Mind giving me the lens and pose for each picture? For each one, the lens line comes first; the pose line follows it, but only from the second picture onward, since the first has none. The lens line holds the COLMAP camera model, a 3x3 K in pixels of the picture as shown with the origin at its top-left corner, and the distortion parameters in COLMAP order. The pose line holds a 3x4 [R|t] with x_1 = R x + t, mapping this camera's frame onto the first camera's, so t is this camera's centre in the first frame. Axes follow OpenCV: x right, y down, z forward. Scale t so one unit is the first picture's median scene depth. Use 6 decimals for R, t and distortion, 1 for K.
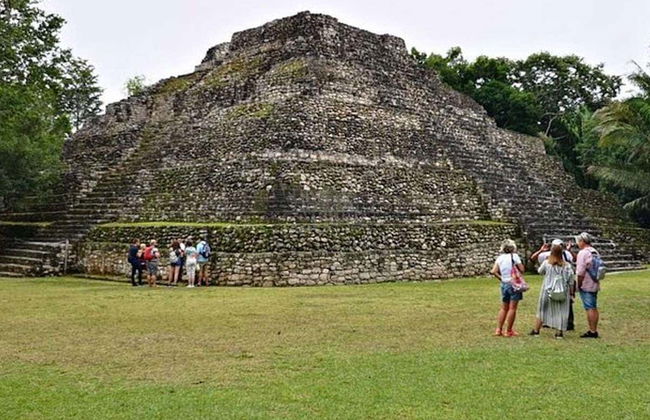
lens RADIAL K [[1061.8, 0, 325.0], [0, 1061.8, 210.0], [0, 0, 1]] dist [0.041799, 0.120994]
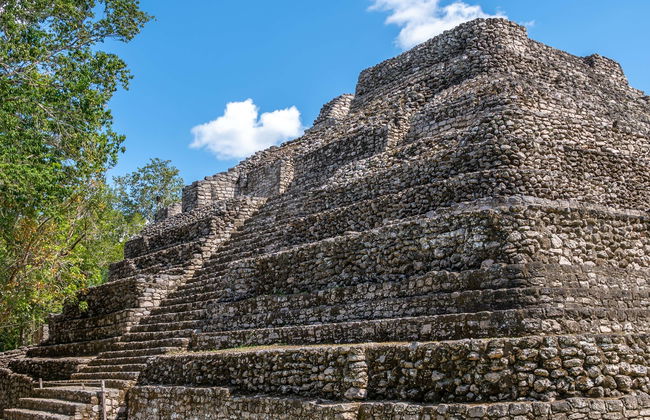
lens RADIAL K [[1061.8, 0, 325.0], [0, 1061.8, 210.0], [0, 0, 1]] dist [0.041799, 0.120994]
pose [[0.995477, -0.040276, -0.086039, -0.081034], [0.029190, 0.991546, -0.126433, 0.013335], [0.090404, 0.123349, 0.988237, 0.490989]]
